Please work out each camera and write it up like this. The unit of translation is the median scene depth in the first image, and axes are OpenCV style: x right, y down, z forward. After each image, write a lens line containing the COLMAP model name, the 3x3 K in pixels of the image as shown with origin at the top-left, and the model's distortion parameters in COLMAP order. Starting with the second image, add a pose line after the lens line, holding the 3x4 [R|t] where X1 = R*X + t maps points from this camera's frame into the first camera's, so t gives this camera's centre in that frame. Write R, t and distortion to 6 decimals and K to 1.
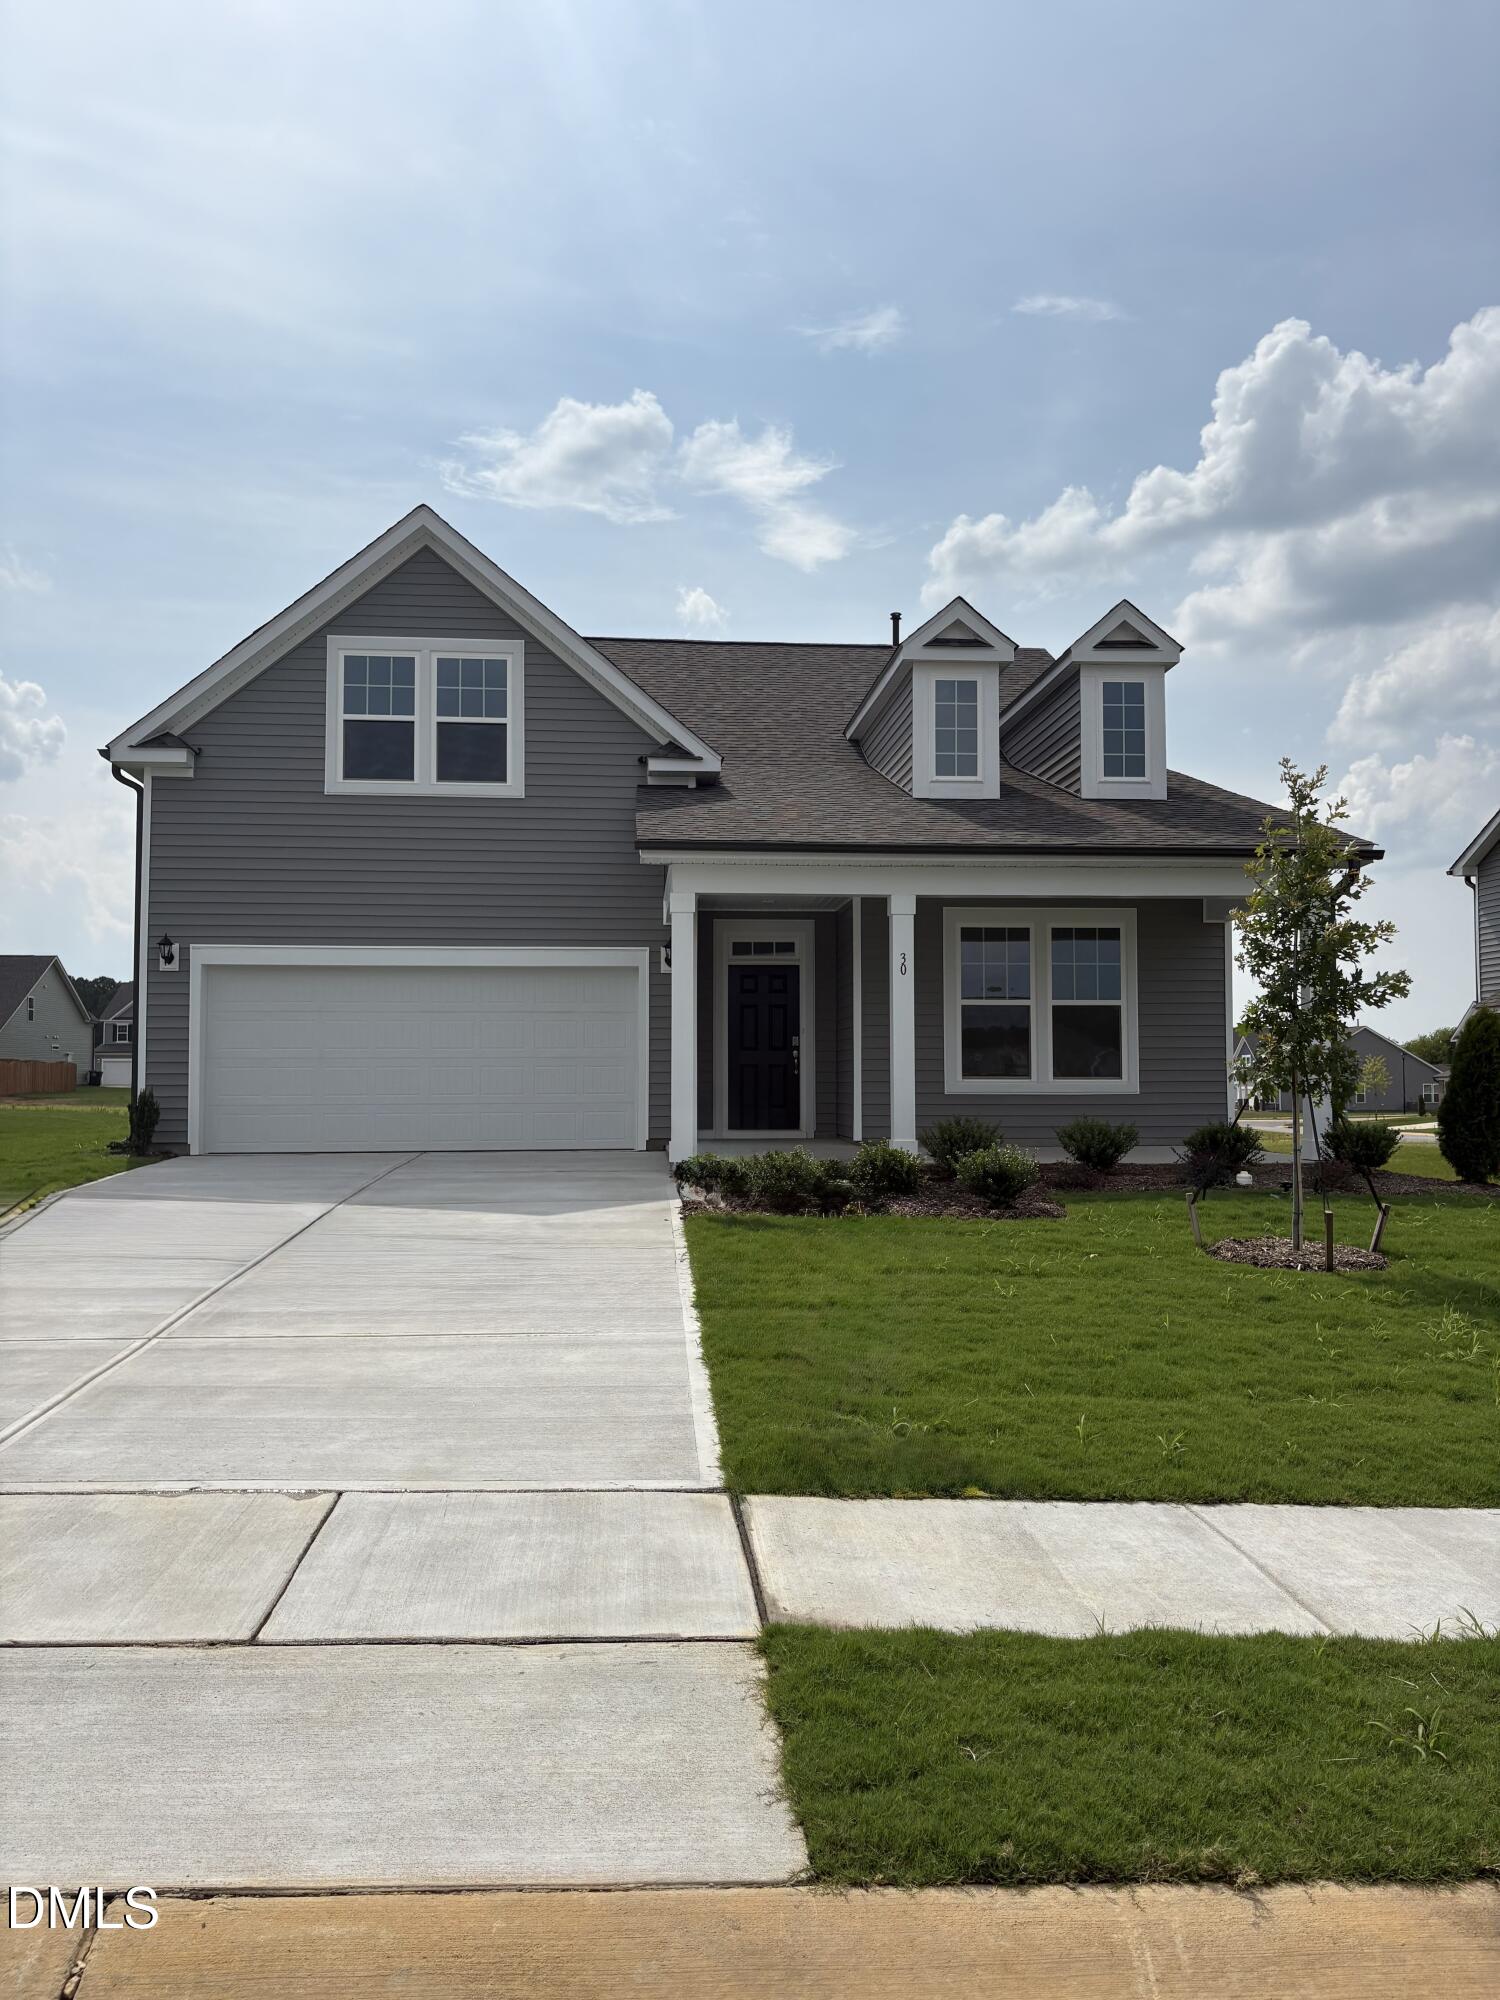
lens RADIAL K [[1517.3, 0, 747.0], [0, 1517.3, 1001.0], [0, 0, 1]] dist [-0.000037, 0.000000]
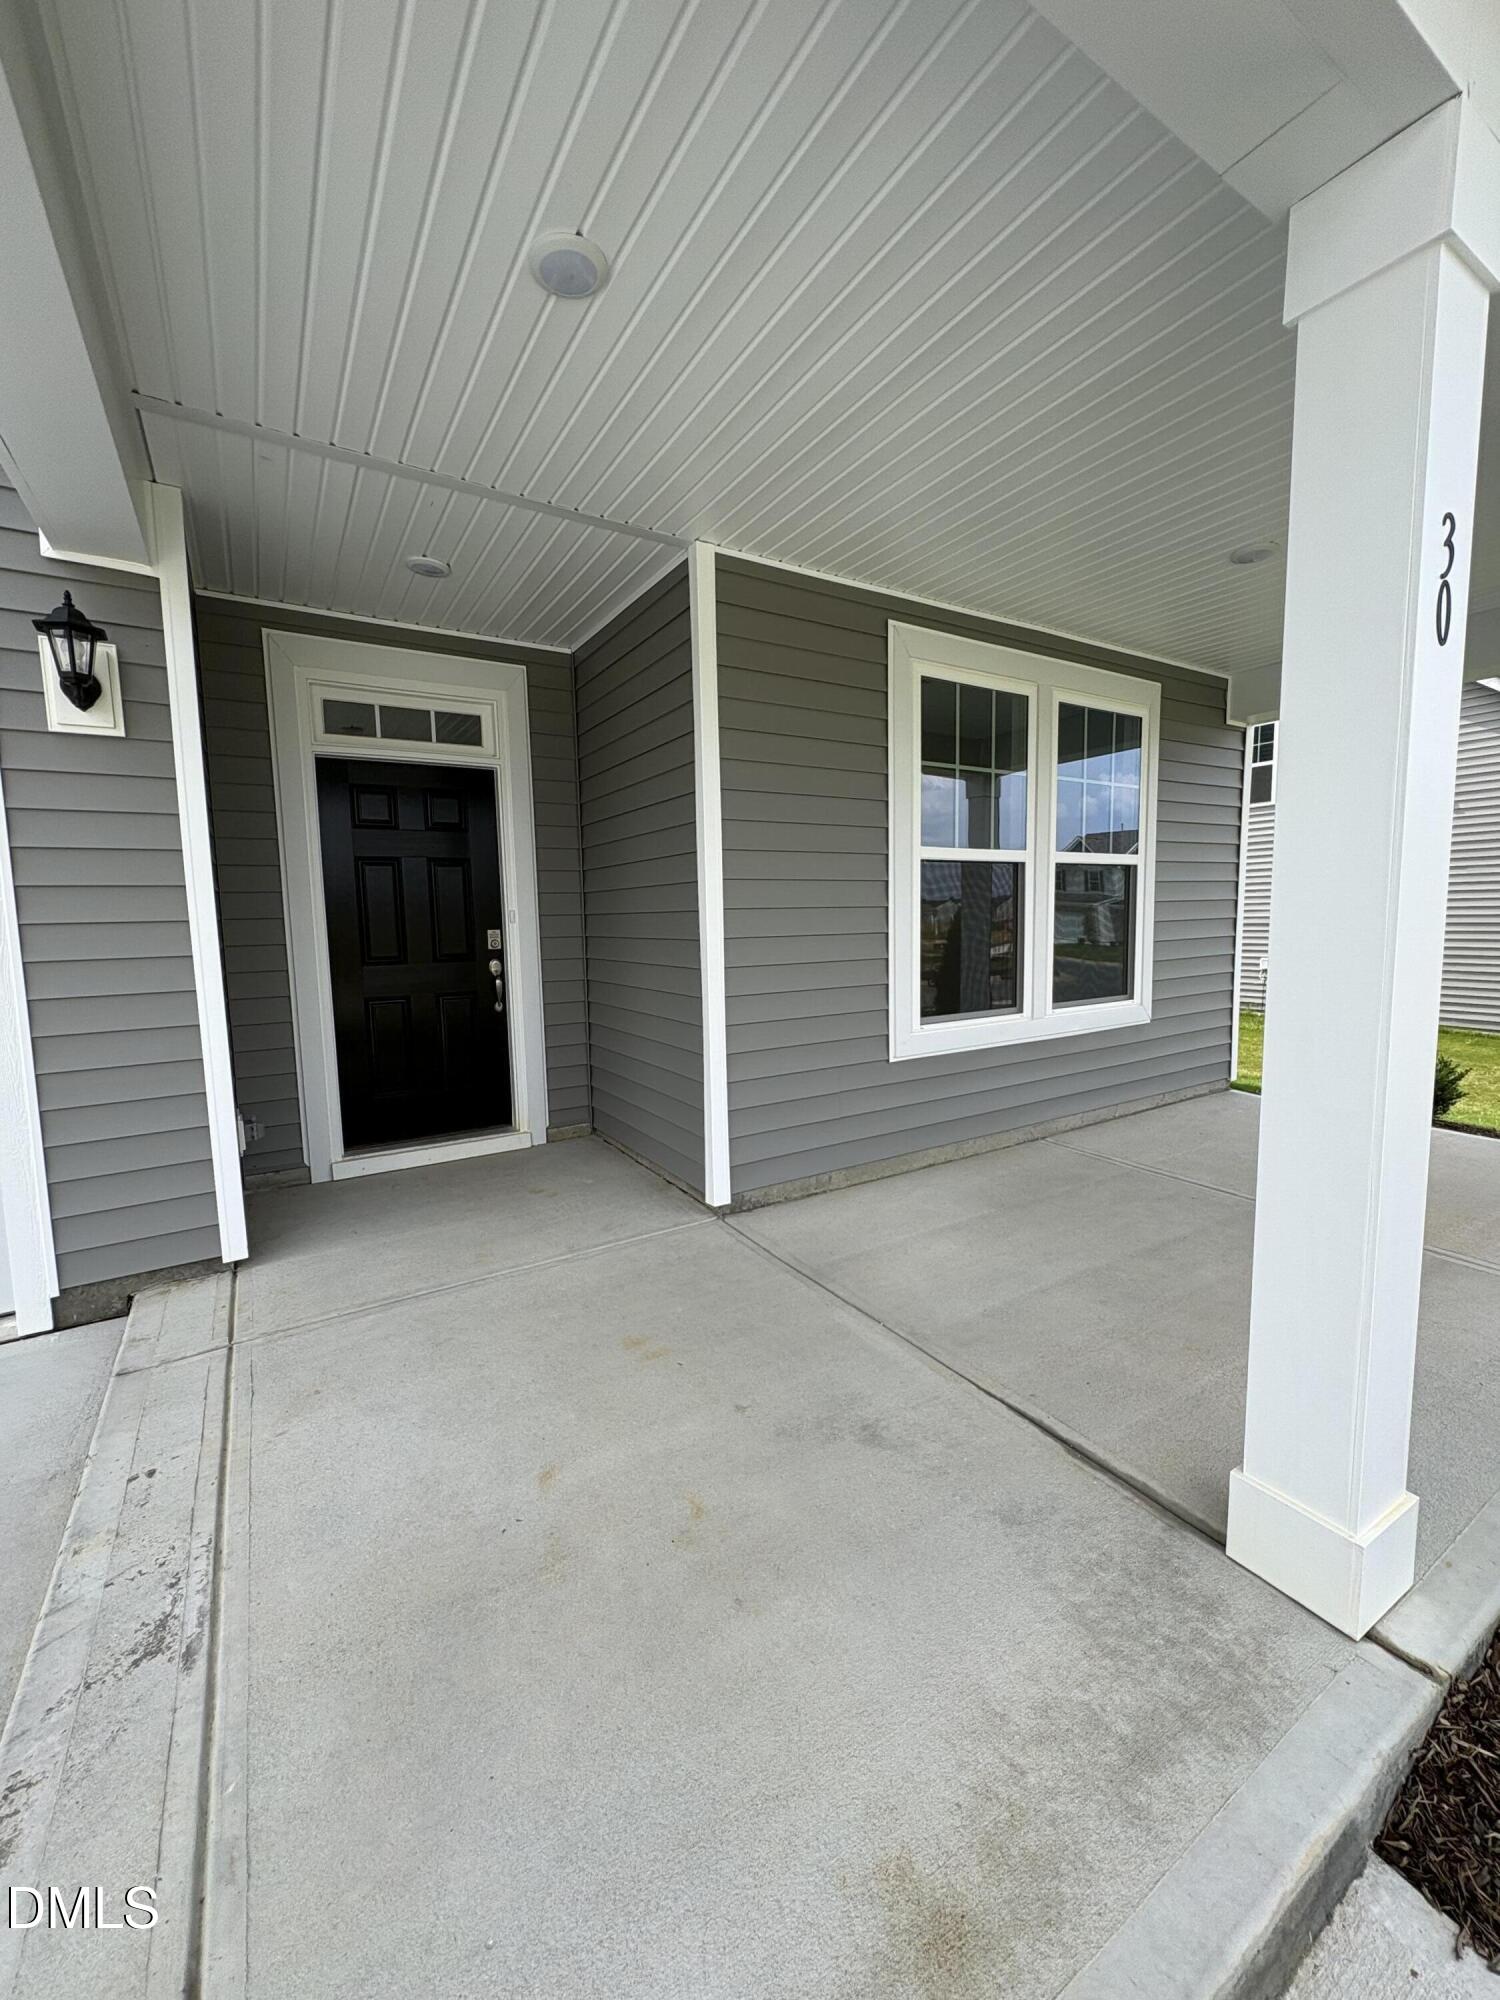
lens RADIAL K [[801.0, 0, 754.7], [0, 801.0, 998.9], [0, 0, 1]] dist [0.000830, 0.000008]
pose [[0.886760, -0.066604, 0.457406, -0.010406], [-0.005913, 0.987849, 0.155307, 0.006043], [-0.462192, -0.140425, 0.875591, 0.748805]]
